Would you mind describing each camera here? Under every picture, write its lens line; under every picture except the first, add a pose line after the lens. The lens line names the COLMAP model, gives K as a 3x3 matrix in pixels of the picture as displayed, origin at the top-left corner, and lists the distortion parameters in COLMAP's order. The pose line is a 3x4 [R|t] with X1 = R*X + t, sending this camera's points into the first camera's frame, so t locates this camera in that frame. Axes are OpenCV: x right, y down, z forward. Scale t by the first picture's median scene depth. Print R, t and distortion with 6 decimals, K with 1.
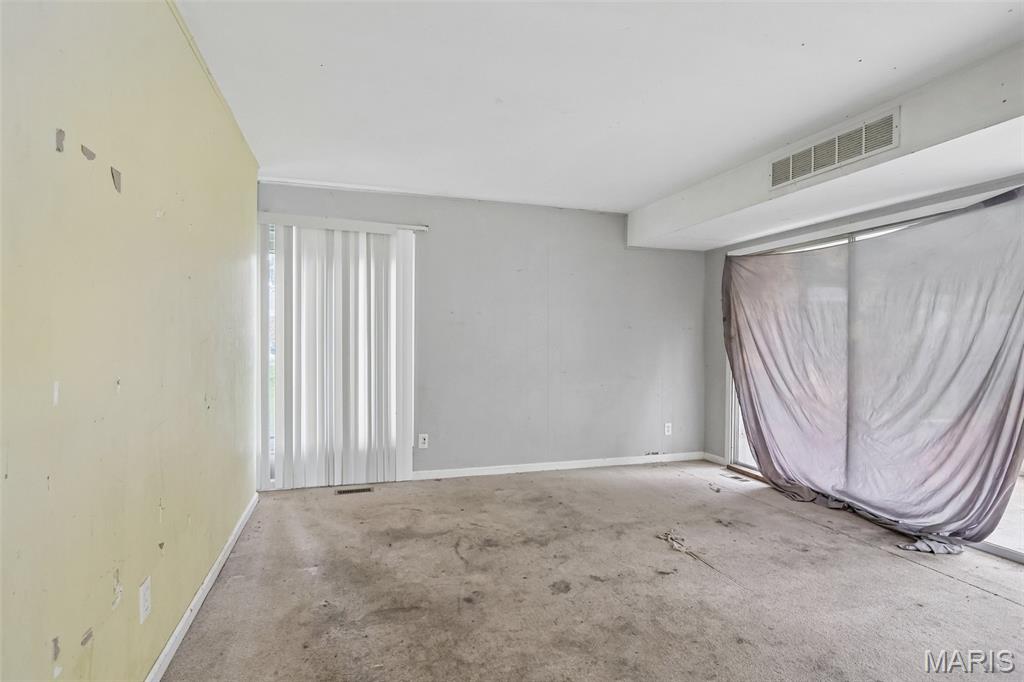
lens RADIAL K [[507.7, 0, 509.9], [0, 507.7, 338.3], [0, 0, 1]] dist [-0.007024, 0.001254]
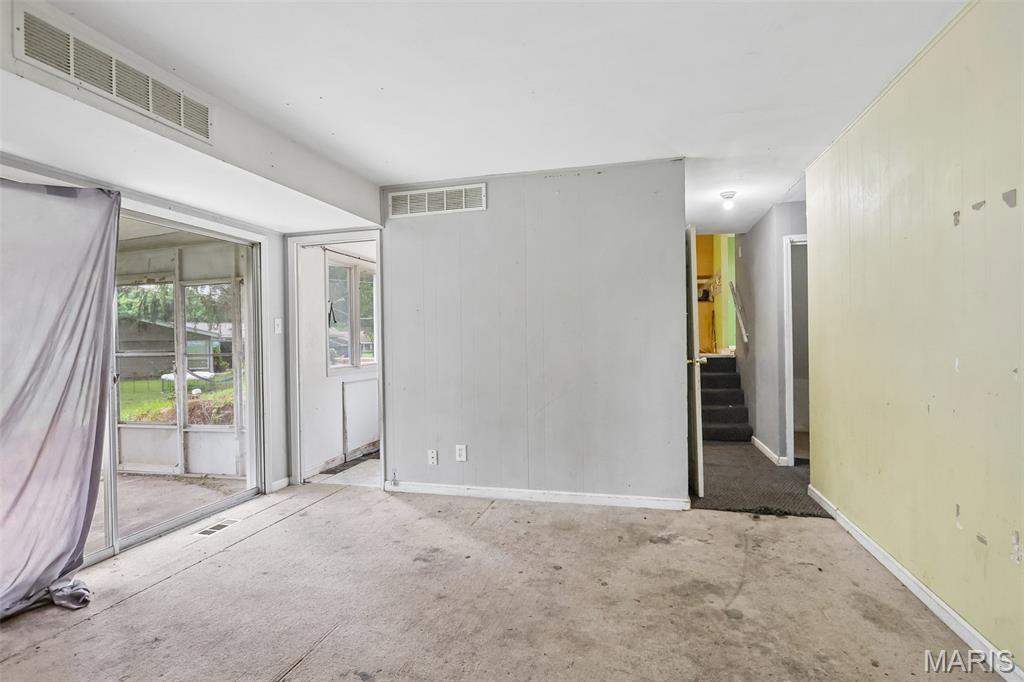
lens RADIAL K [[507.7, 0, 509.9], [0, 507.7, 338.3], [0, 0, 1]] dist [-0.007024, 0.001254]
pose [[-0.842725, 0.007819, 0.538287, -0.284459], [0.010331, 0.999945, 0.001650, 0.001664], [-0.538245, 0.006951, -0.842760, 1.743399]]
